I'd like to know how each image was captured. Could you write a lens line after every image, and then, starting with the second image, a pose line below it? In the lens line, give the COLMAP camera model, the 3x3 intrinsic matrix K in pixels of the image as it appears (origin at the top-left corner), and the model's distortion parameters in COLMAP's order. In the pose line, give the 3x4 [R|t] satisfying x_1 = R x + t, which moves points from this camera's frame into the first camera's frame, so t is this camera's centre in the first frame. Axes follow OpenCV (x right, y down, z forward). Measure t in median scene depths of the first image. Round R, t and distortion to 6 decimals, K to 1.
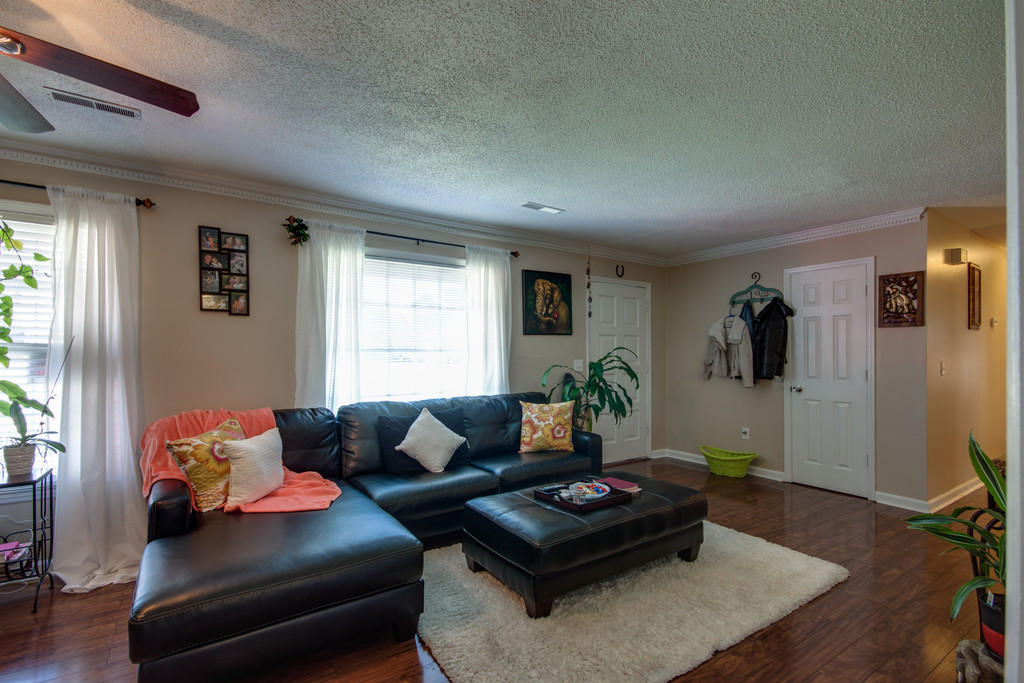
lens RADIAL K [[467.5, 0, 515.8], [0, 467.5, 353.8], [0, 0, 1]] dist [0.008657, -0.000438]
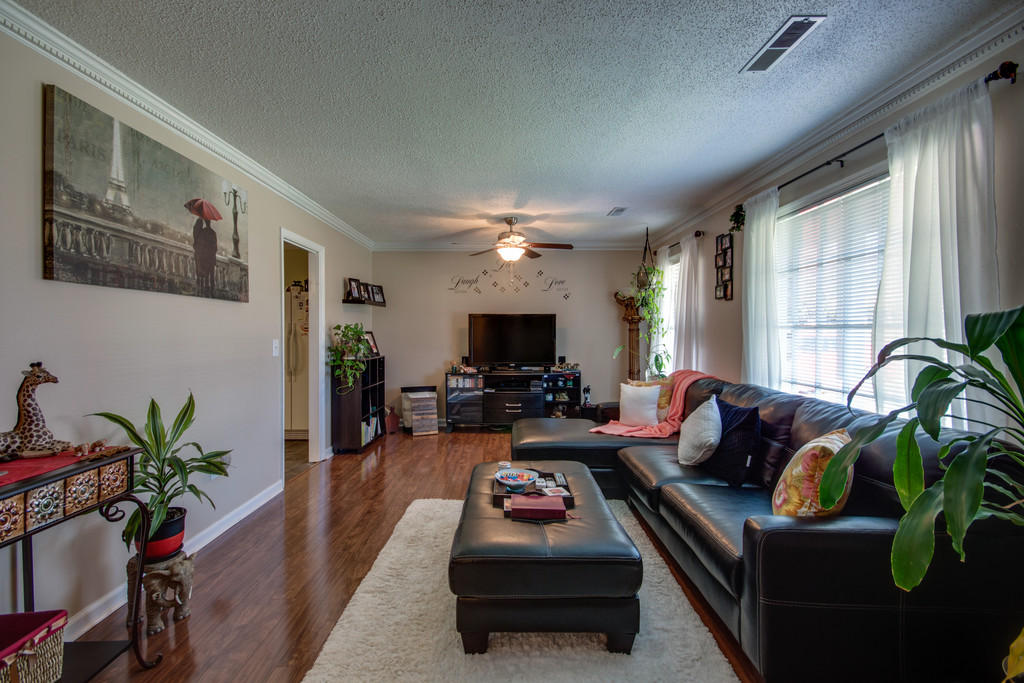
lens RADIAL K [[470.5, 0, 519.1], [0, 470.5, 340.7], [0, 0, 1]] dist [0.003058, -0.000108]
pose [[-0.550249, 0.017087, -0.834825, 0.583882], [-0.000337, 0.999786, 0.020685, -0.000651], [0.835000, 0.011663, -0.550126, 0.951548]]
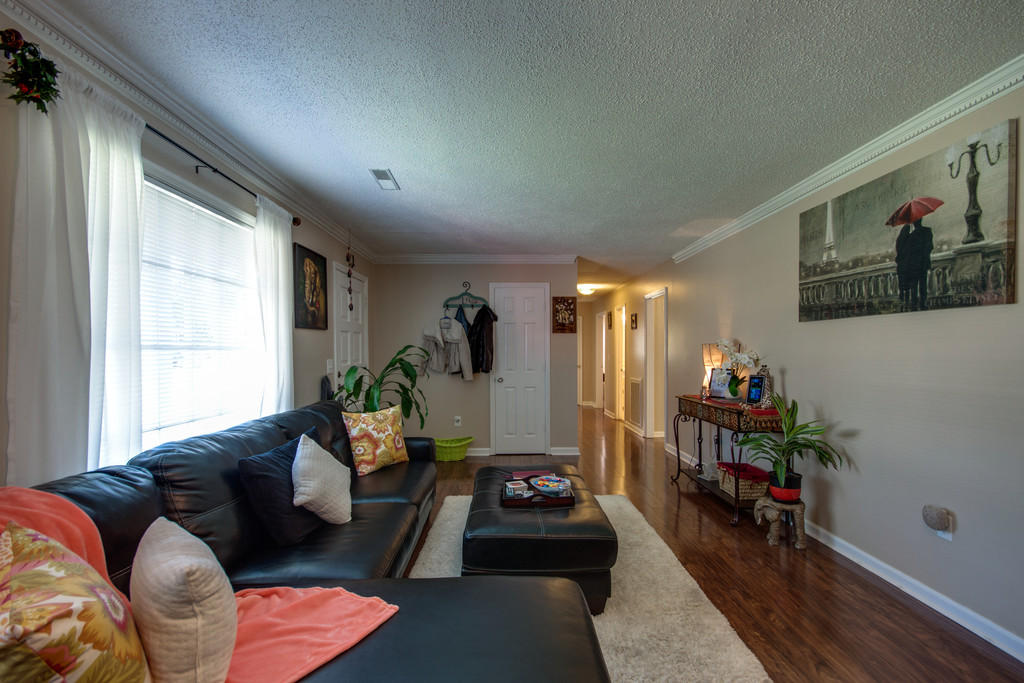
lens RADIAL K [[467.5, 0, 515.8], [0, 467.5, 353.8], [0, 0, 1]] dist [0.008657, -0.000438]
pose [[0.548228, -0.007848, 0.836292, -0.475101], [0.004702, 0.999969, 0.006302, -0.001602], [-0.836316, 0.000478, 0.548248, 0.309777]]
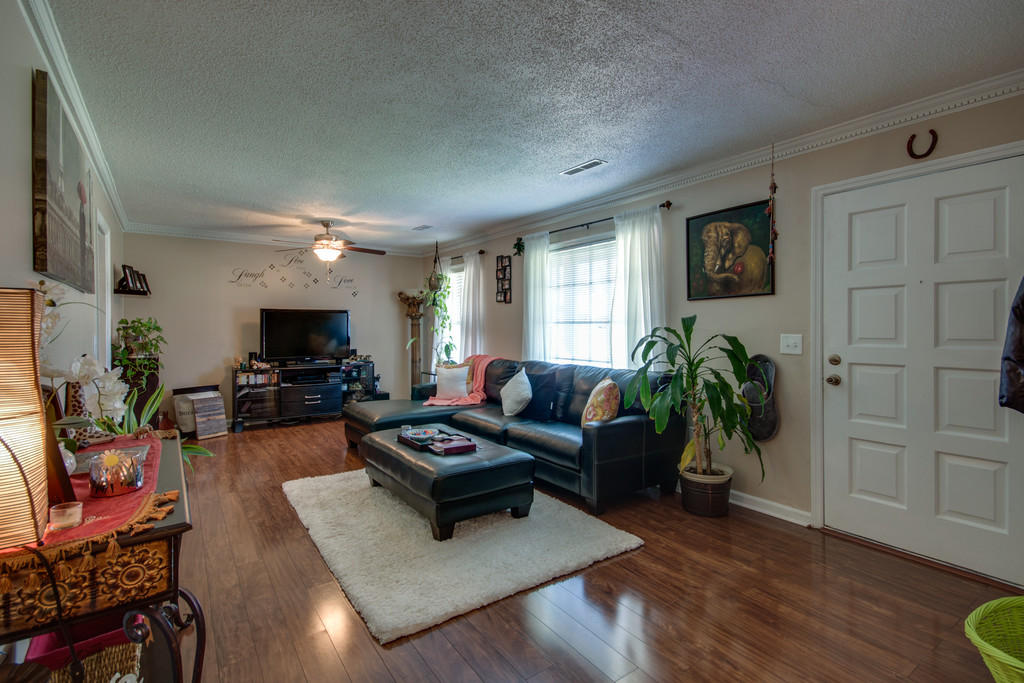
lens RADIAL K [[473.2, 0, 515.4], [0, 473.2, 332.3], [0, 0, 1]] dist [-0.002369, 0.018892]
pose [[0.026864, 0.013086, -0.999553, 0.898179], [0.002105, 0.999911, 0.013147, 0.001681], [0.999637, -0.002457, 0.026834, 0.762734]]
